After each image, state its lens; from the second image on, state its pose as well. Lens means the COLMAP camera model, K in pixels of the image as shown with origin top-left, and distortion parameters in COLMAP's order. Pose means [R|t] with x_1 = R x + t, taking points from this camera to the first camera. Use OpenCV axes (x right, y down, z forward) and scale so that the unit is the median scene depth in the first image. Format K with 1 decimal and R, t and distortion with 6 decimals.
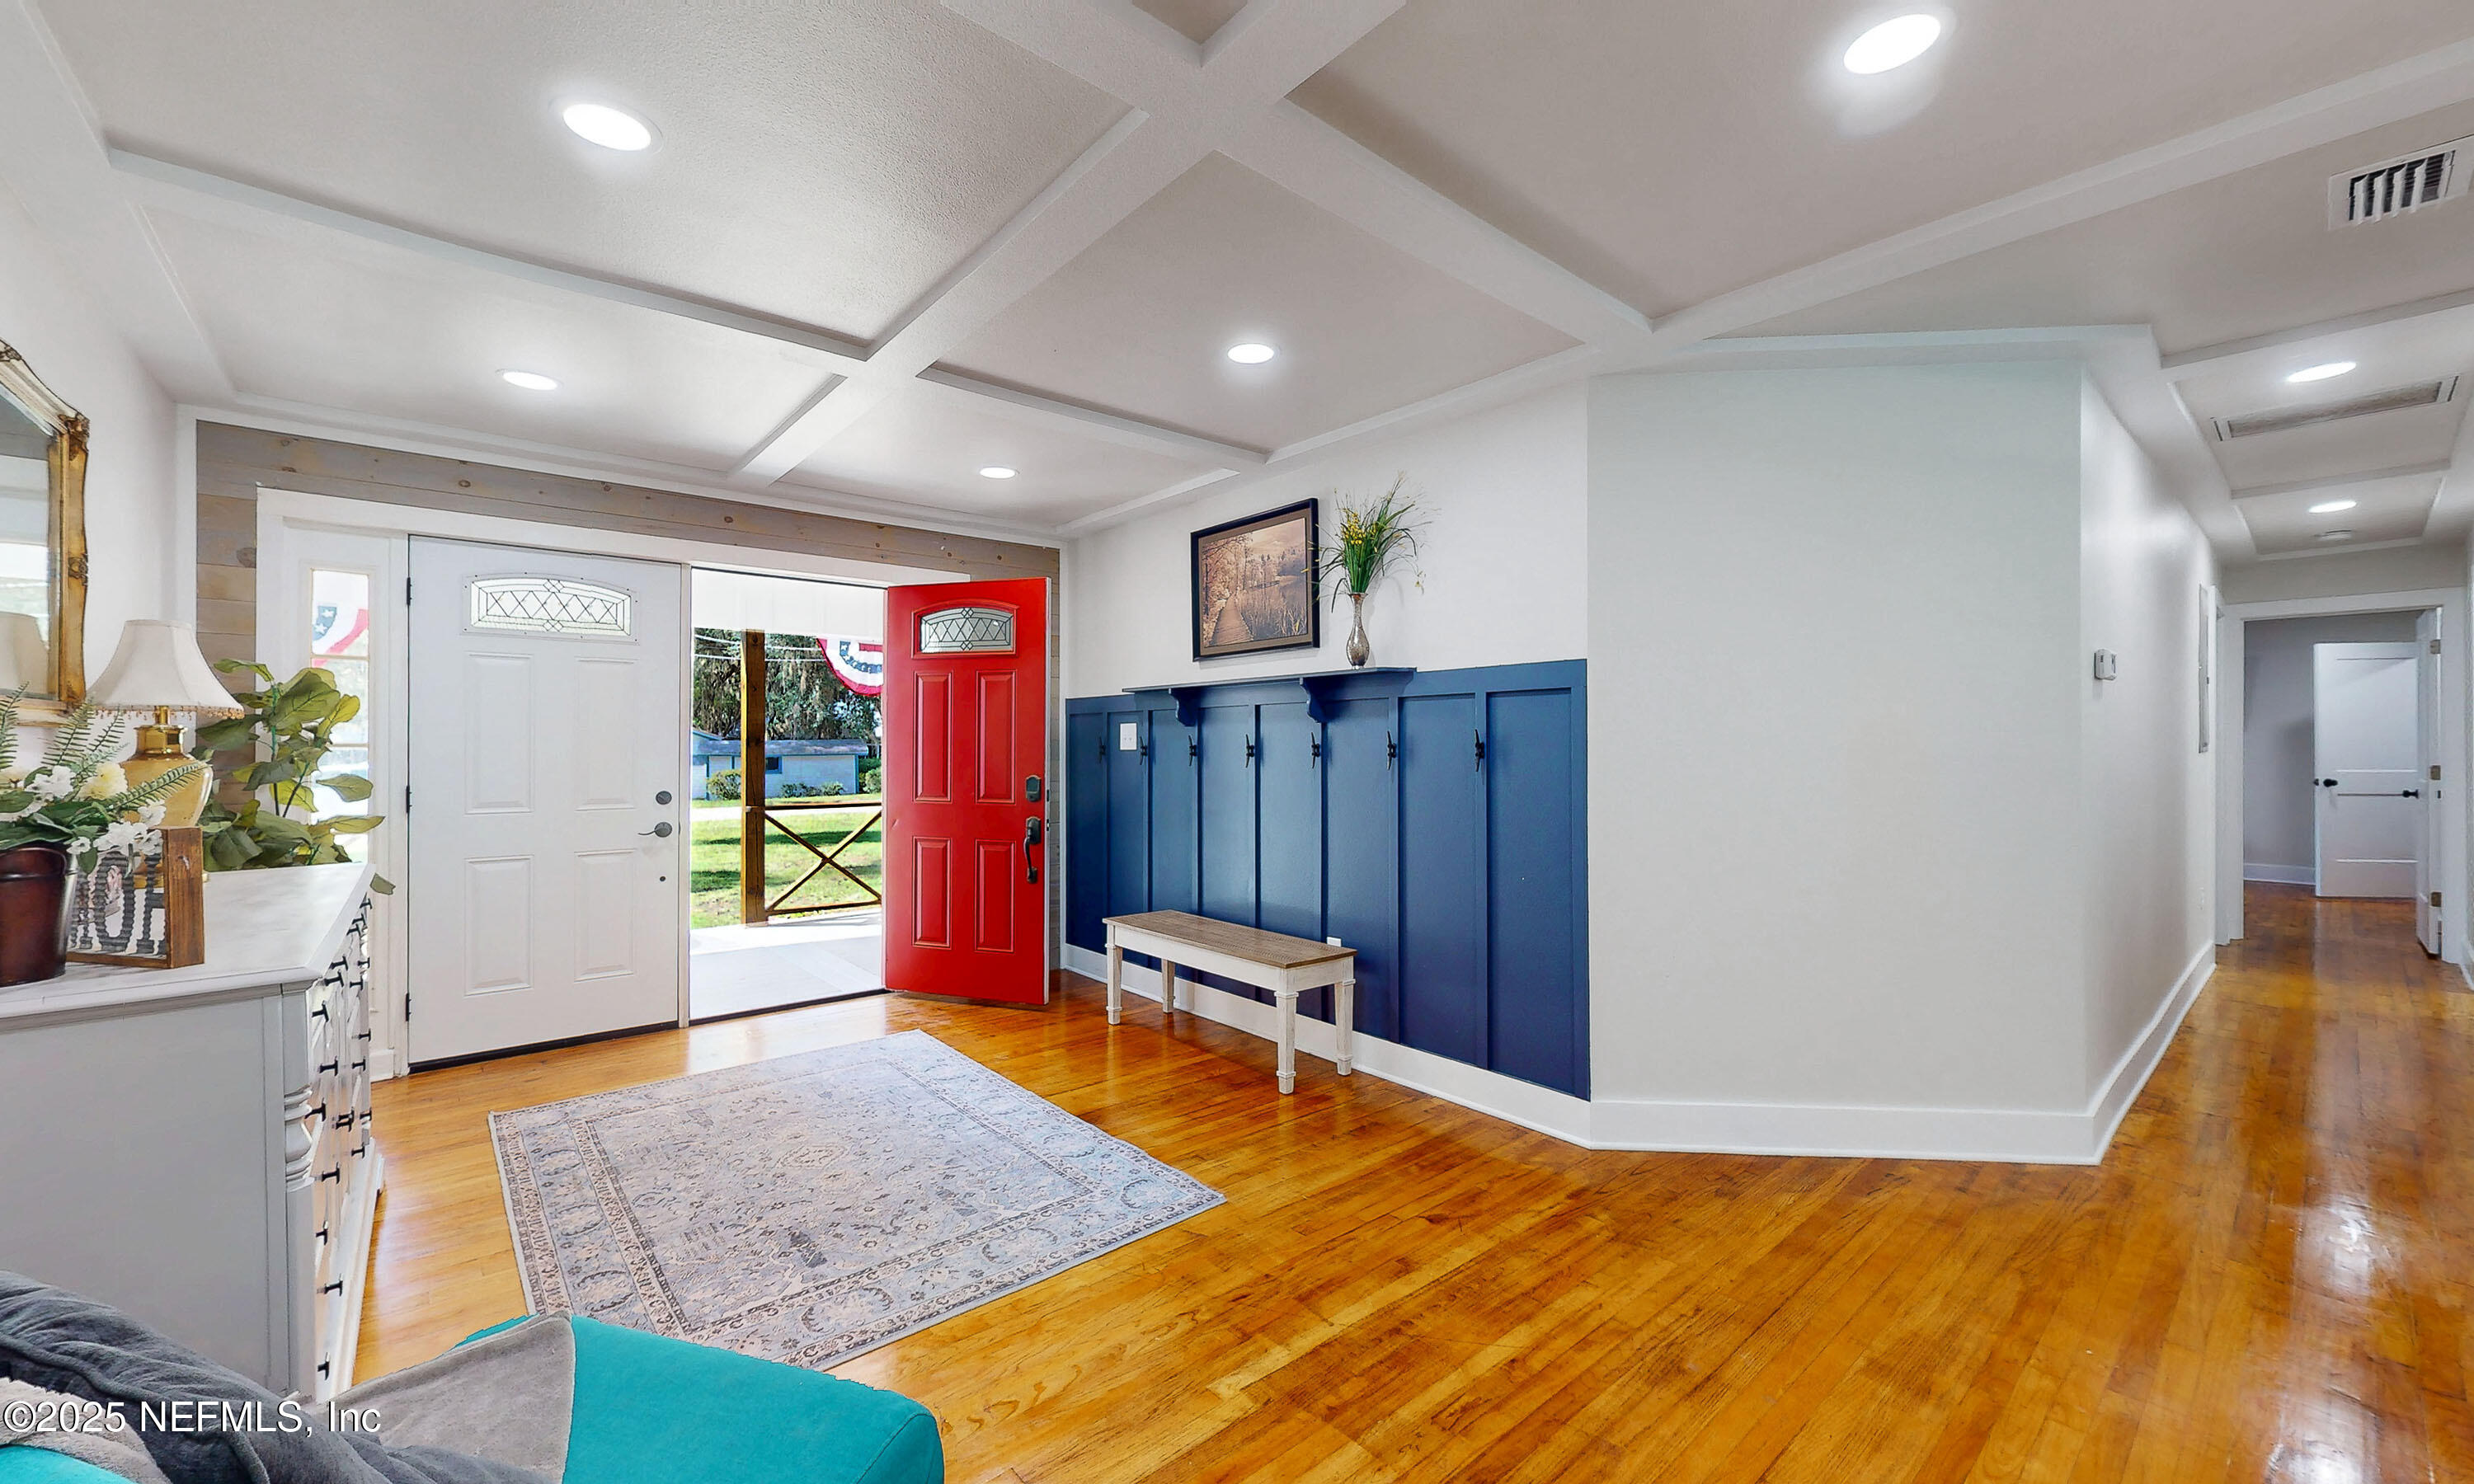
lens RADIAL K [[951.1, 0, 1246.5], [0, 951.1, 755.9], [0, 0, 1]] dist [0.001147, 0.000321]
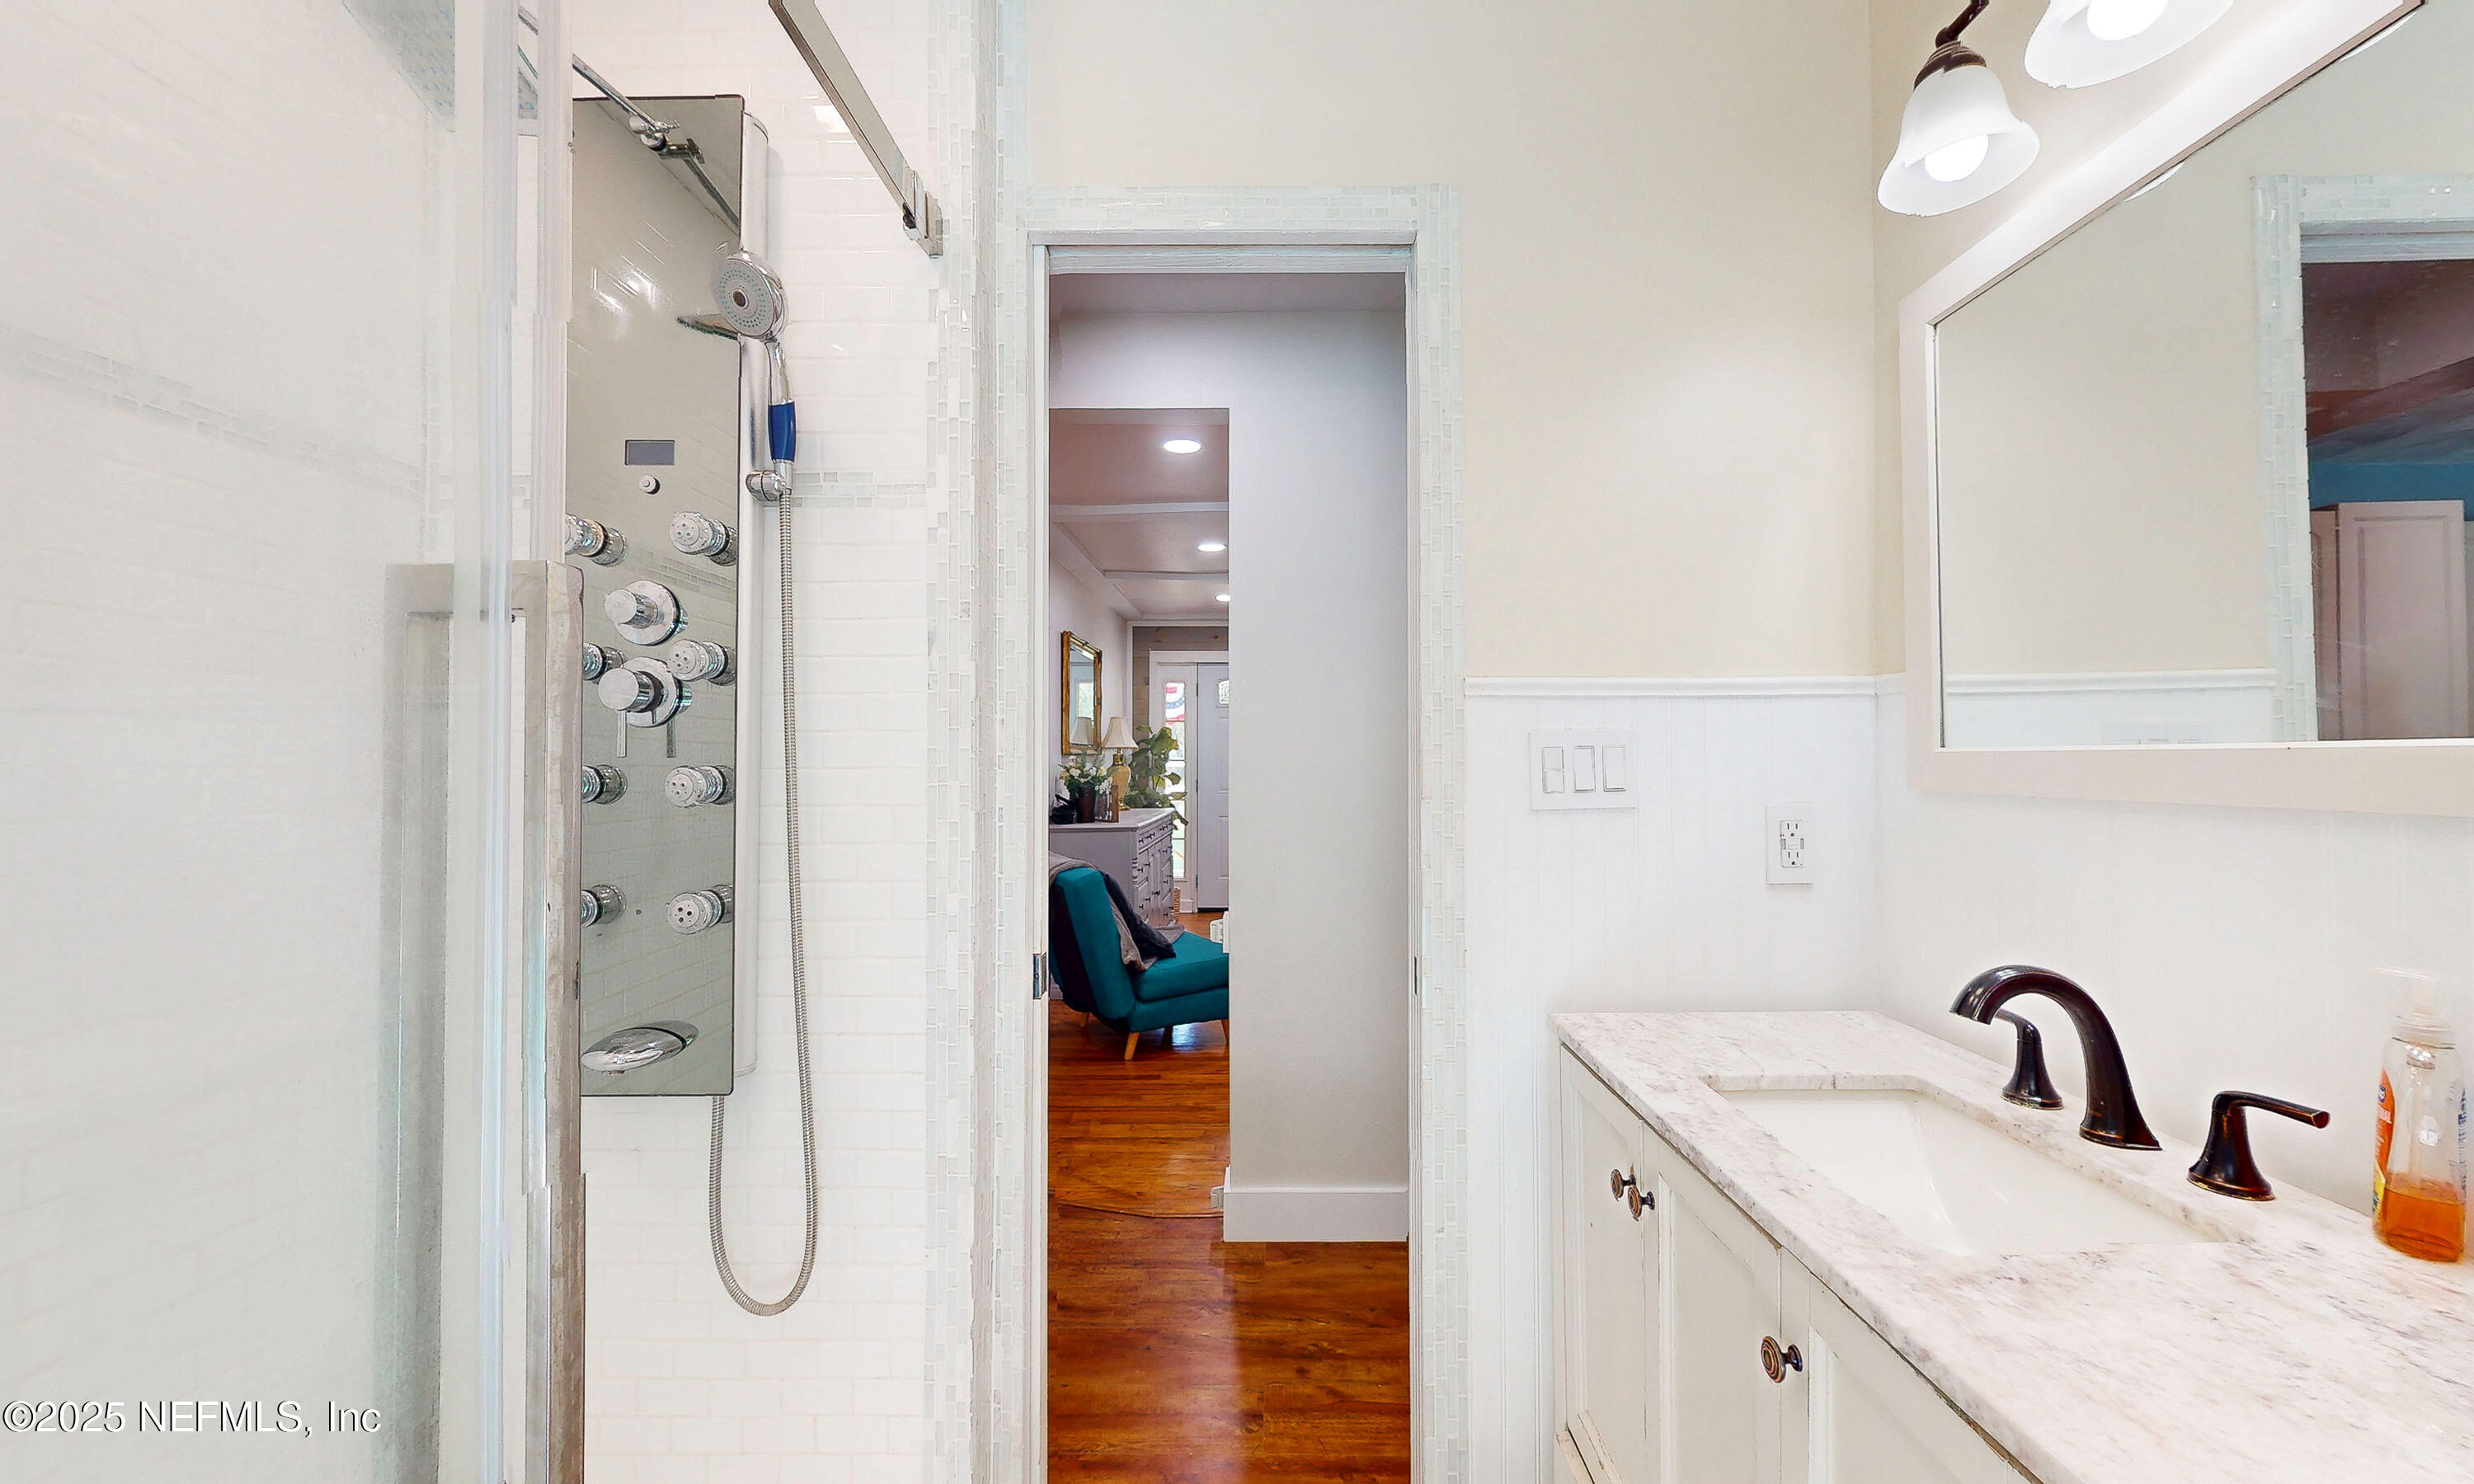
lens RADIAL K [[951.1, 0, 1241.7], [0, 951.1, 748.8], [0, 0, 1]] dist [0.001147, 0.000321]
pose [[0.734186, -0.011044, -0.678858, 0.744216], [-0.000813, 0.999853, -0.017145, -0.000530], [0.678947, 0.013139, 0.734069, -0.584947]]
